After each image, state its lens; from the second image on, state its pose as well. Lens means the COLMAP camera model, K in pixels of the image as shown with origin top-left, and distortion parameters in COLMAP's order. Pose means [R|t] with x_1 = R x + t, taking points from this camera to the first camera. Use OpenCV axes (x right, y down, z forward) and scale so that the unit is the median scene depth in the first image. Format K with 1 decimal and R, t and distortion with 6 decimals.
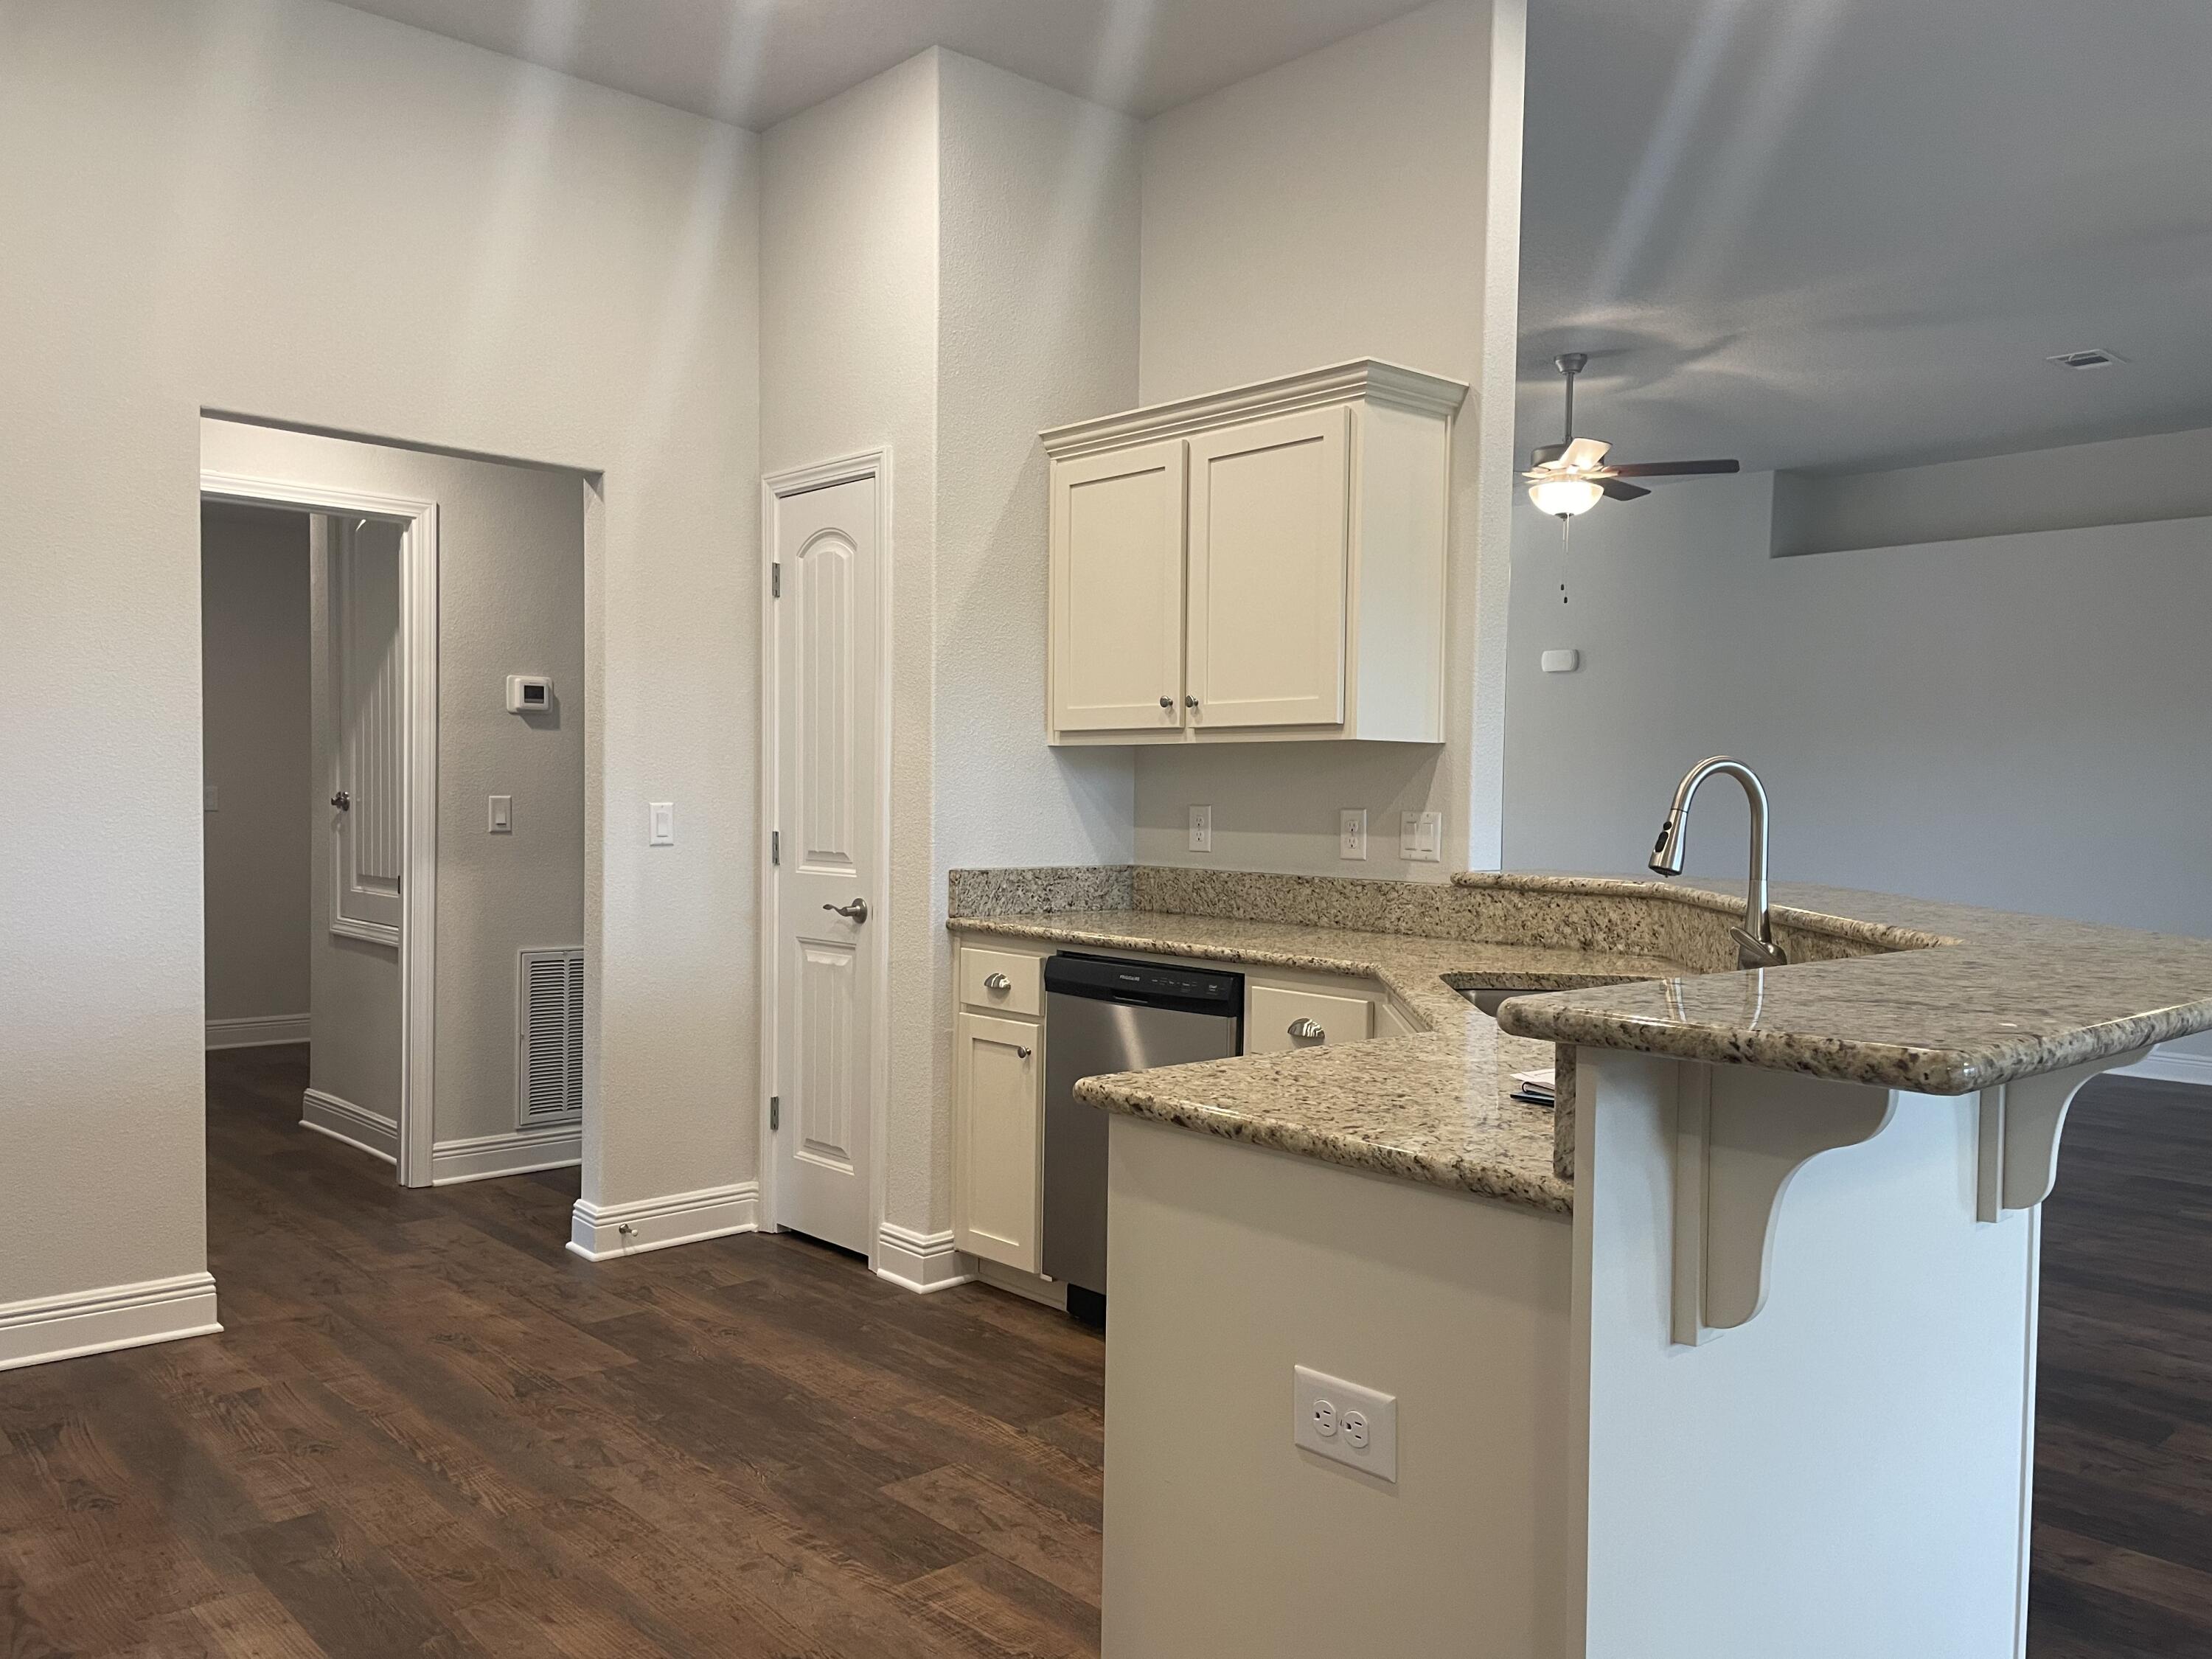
lens RADIAL K [[1685.4, 0, 1119.5], [0, 1685.4, 856.2], [0, 0, 1]] dist [0.098011, -0.135627]
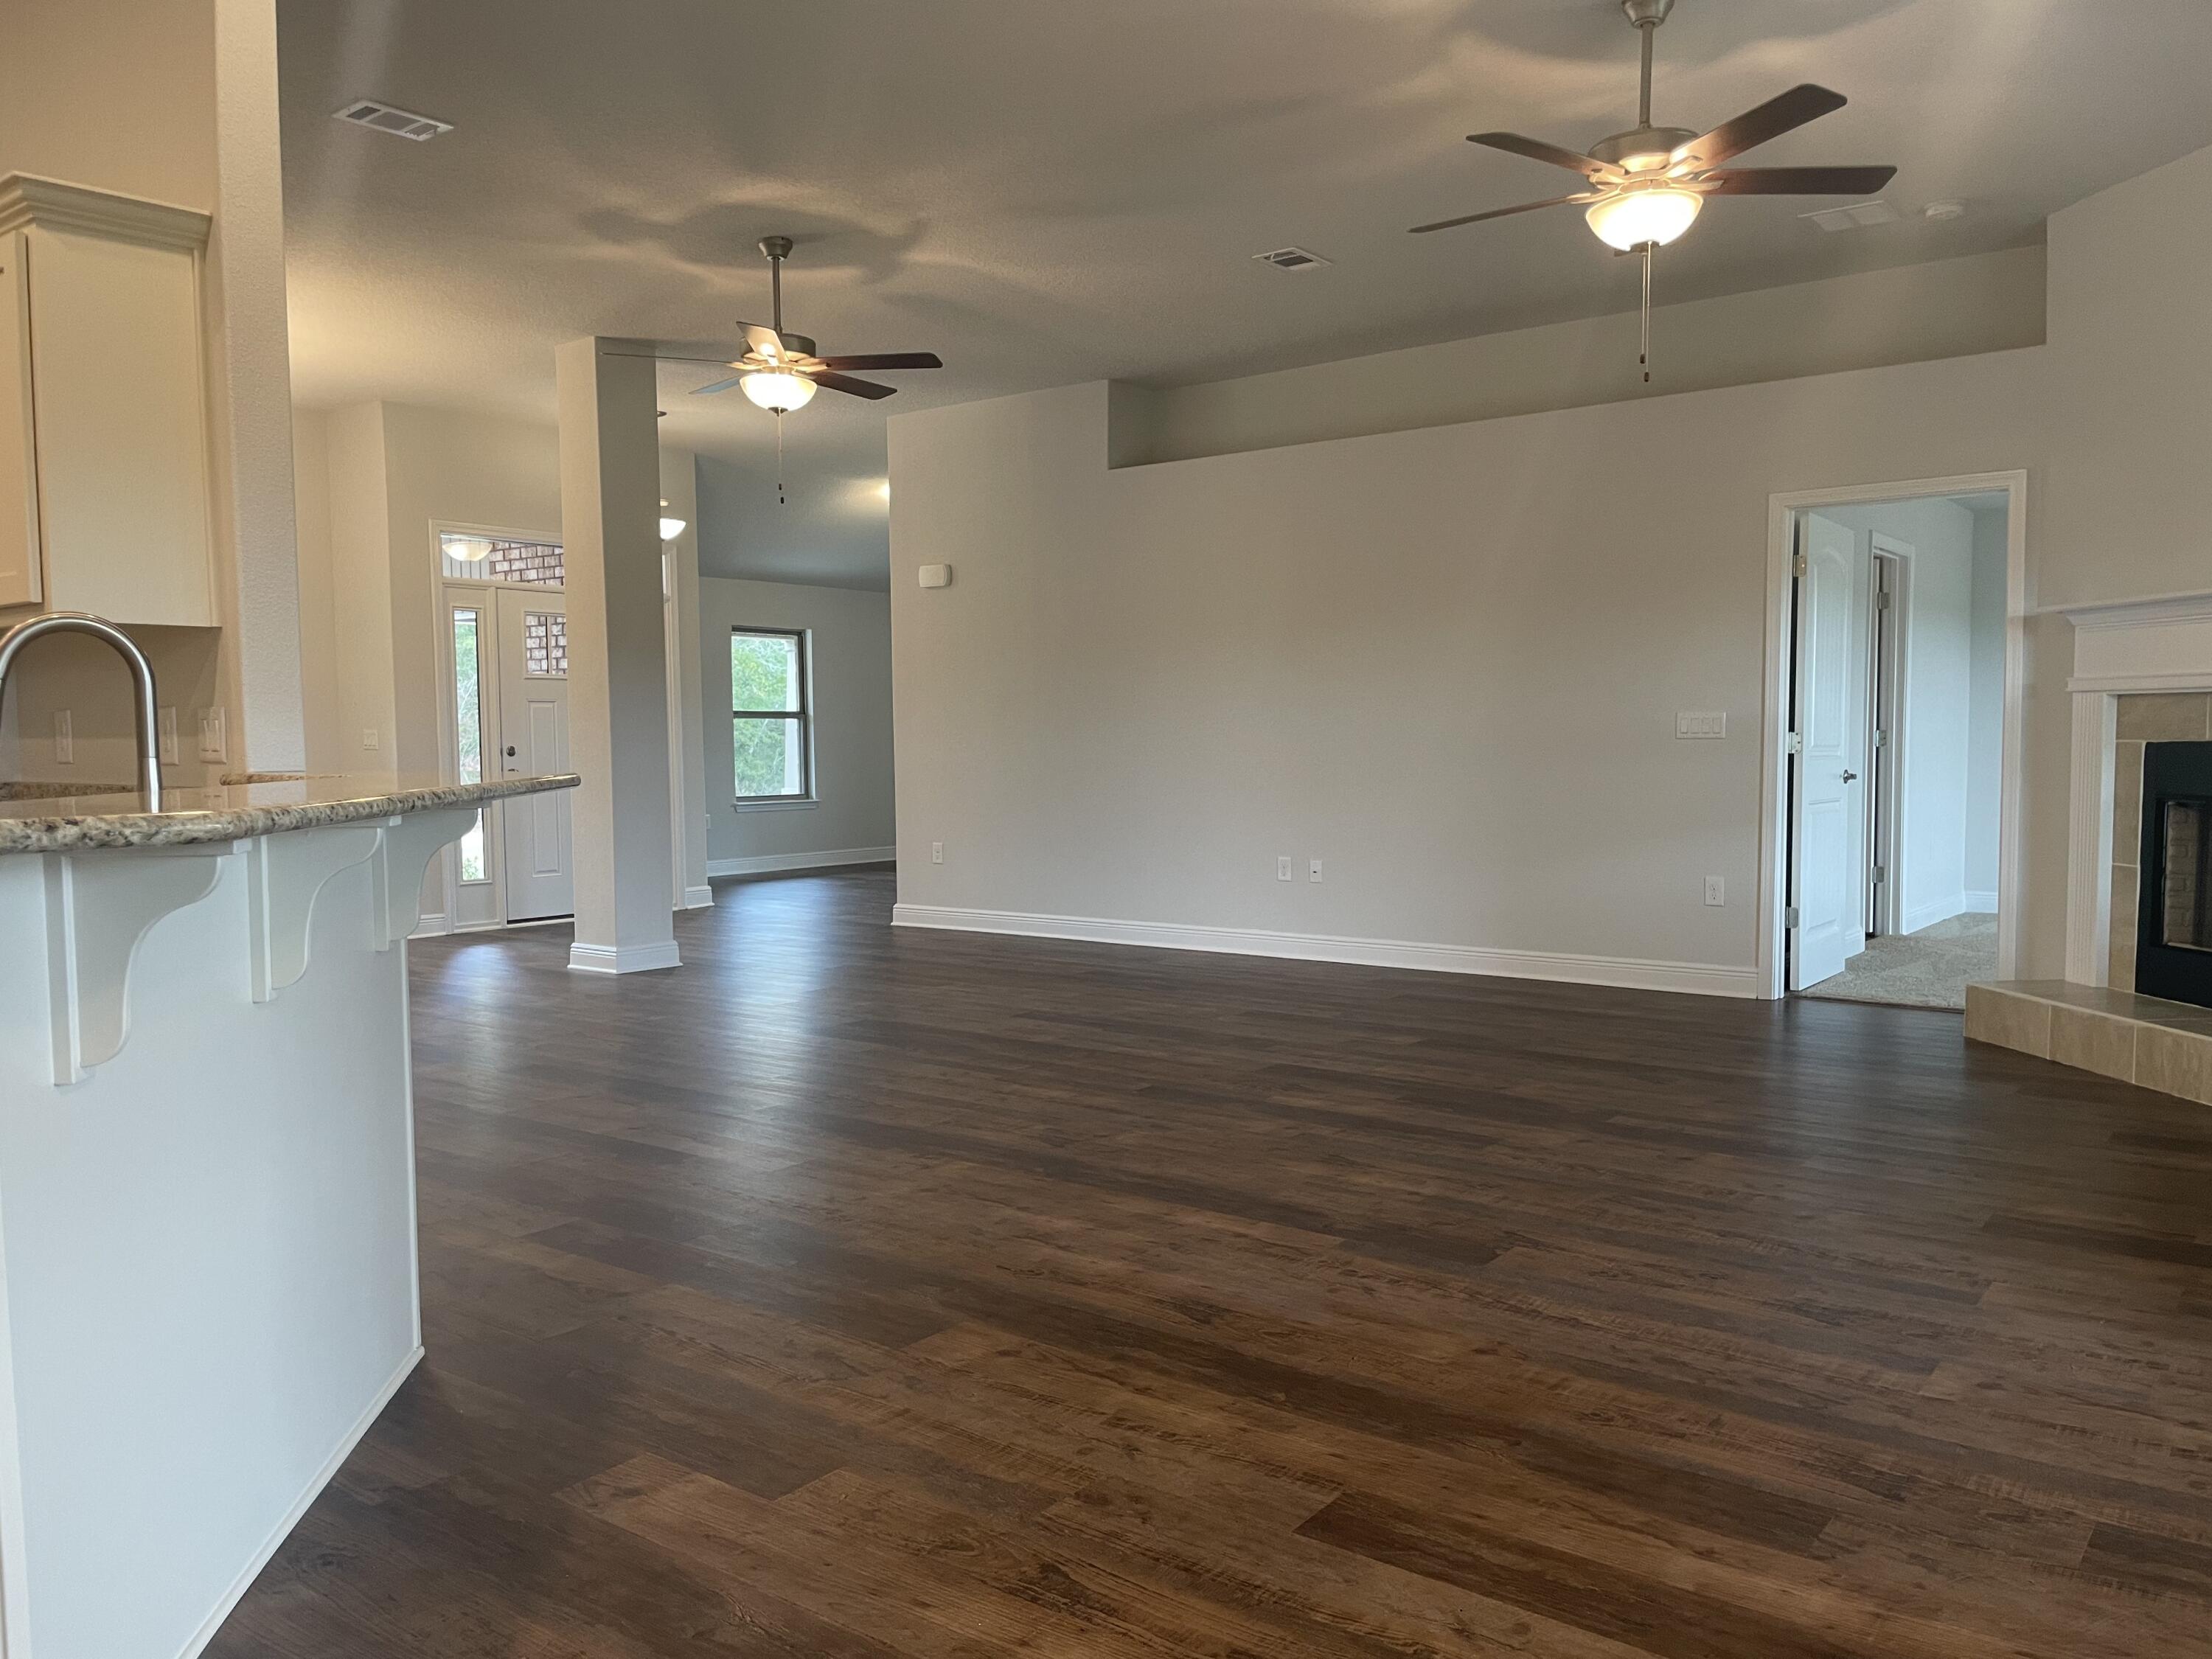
lens RADIAL K [[1685.4, 0, 1119.5], [0, 1685.4, 856.2], [0, 0, 1]] dist [0.098011, -0.135627]
pose [[0.985508, -0.034727, 0.166039, 0.294237], [0.028869, 0.998877, 0.037562, 0.018697], [-0.167157, -0.032224, 0.985404, 0.026272]]
